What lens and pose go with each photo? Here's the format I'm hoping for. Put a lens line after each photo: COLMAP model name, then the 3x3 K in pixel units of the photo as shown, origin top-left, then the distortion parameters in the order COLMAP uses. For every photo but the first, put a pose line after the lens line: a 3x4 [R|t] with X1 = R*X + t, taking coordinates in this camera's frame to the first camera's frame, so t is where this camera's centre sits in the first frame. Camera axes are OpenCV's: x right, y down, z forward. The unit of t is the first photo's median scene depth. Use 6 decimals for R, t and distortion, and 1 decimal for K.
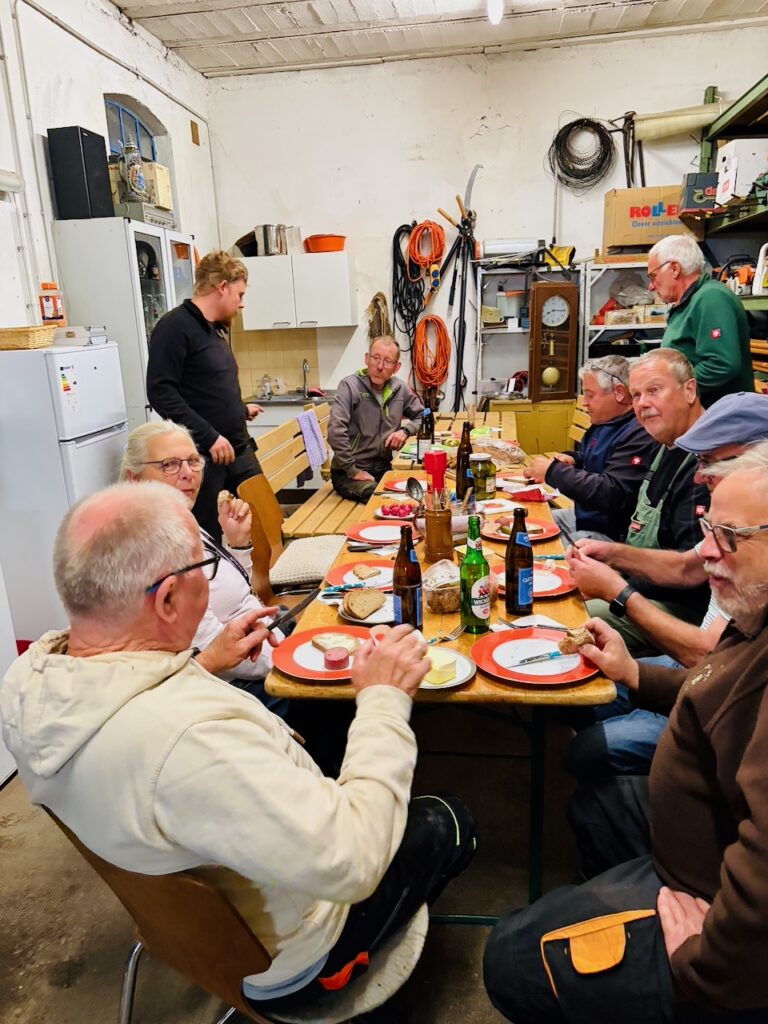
lens RADIAL K [[750.9, 0, 384.0], [0, 750.9, 512.0], [0, 0, 1]] dist [0.064722, -0.071550]
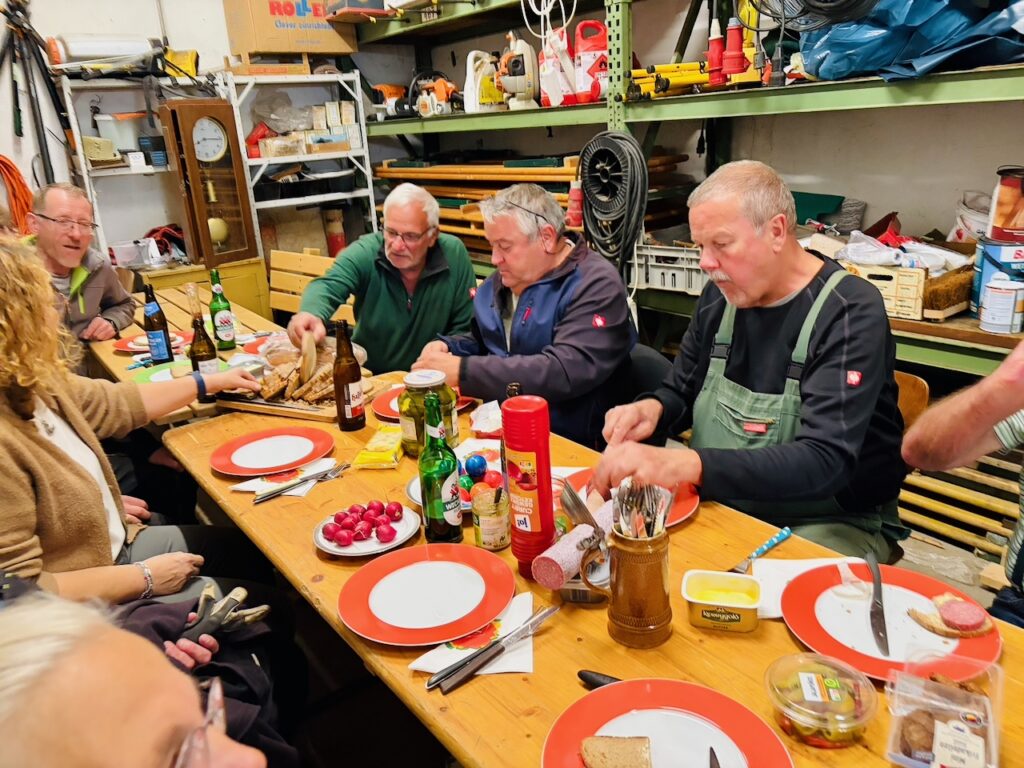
lens RADIAL K [[750.9, 0, 512.0], [0, 750.9, 384.0], [0, 0, 1]] dist [0.064722, -0.071550]
pose [[0.701282, -0.247353, 0.668596, -0.108398], [0.221738, 0.967037, 0.125185, -0.064135], [-0.677522, 0.060463, 0.733013, 0.274511]]
